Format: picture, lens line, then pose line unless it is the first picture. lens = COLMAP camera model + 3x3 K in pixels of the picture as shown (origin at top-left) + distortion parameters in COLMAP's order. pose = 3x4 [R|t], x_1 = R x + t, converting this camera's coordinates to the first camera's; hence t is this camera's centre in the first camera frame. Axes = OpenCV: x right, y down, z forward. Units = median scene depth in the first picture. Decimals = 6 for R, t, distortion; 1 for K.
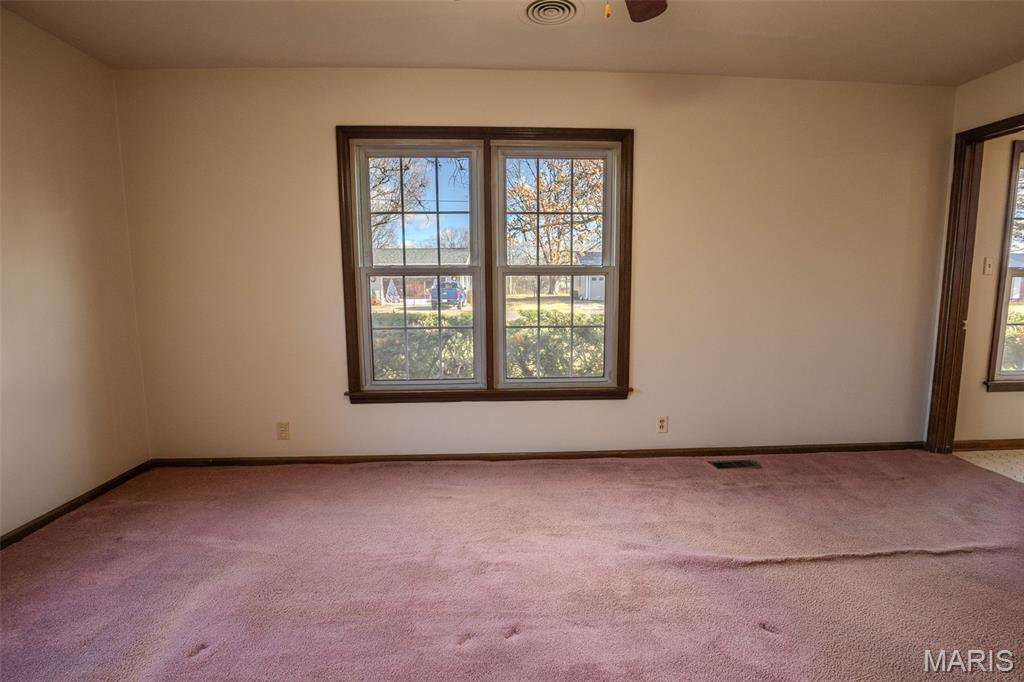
lens RADIAL K [[478.9, 0, 512.3], [0, 478.9, 343.1], [0, 0, 1]] dist [-0.027562, 0.000177]
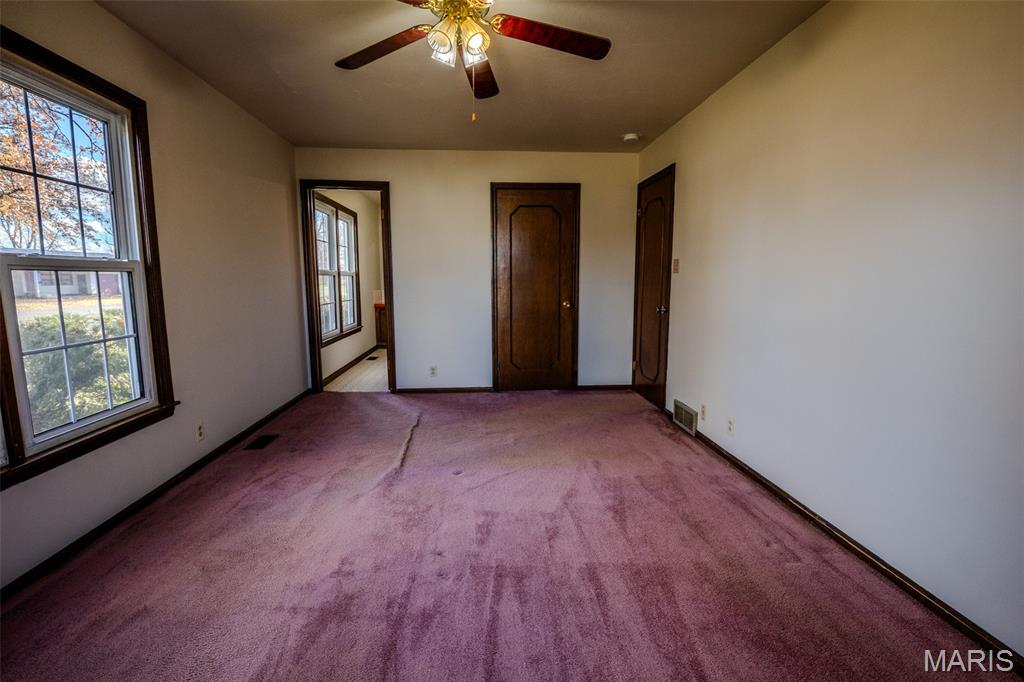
lens RADIAL K [[478.9, 0, 512.3], [0, 478.9, 343.1], [0, 0, 1]] dist [-0.027562, 0.000177]
pose [[-0.018625, -0.131383, 0.991157, -0.627324], [0.125982, 0.983119, 0.132685, -0.048911], [-0.991858, 0.127339, -0.001759, 0.389254]]
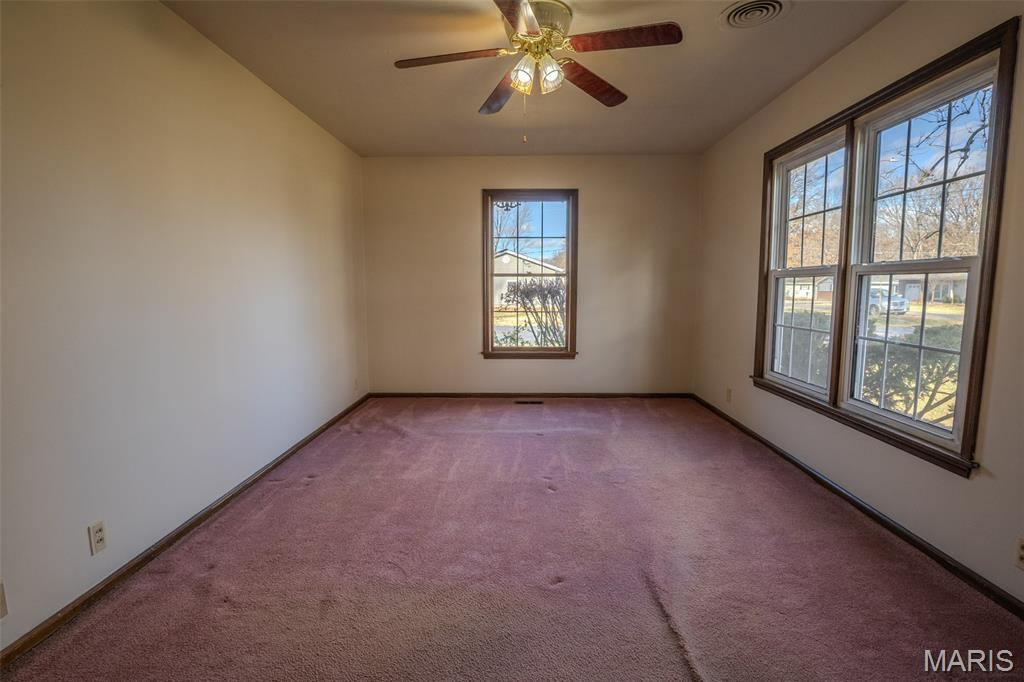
lens RADIAL K [[478.9, 0, 512.3], [0, 478.9, 343.1], [0, 0, 1]] dist [-0.027562, 0.000177]
pose [[-0.069253, 0.122167, -0.990091, 0.868190], [-0.115784, 0.984782, 0.129610, -0.061972], [0.990857, 0.123613, -0.054054, 0.462486]]
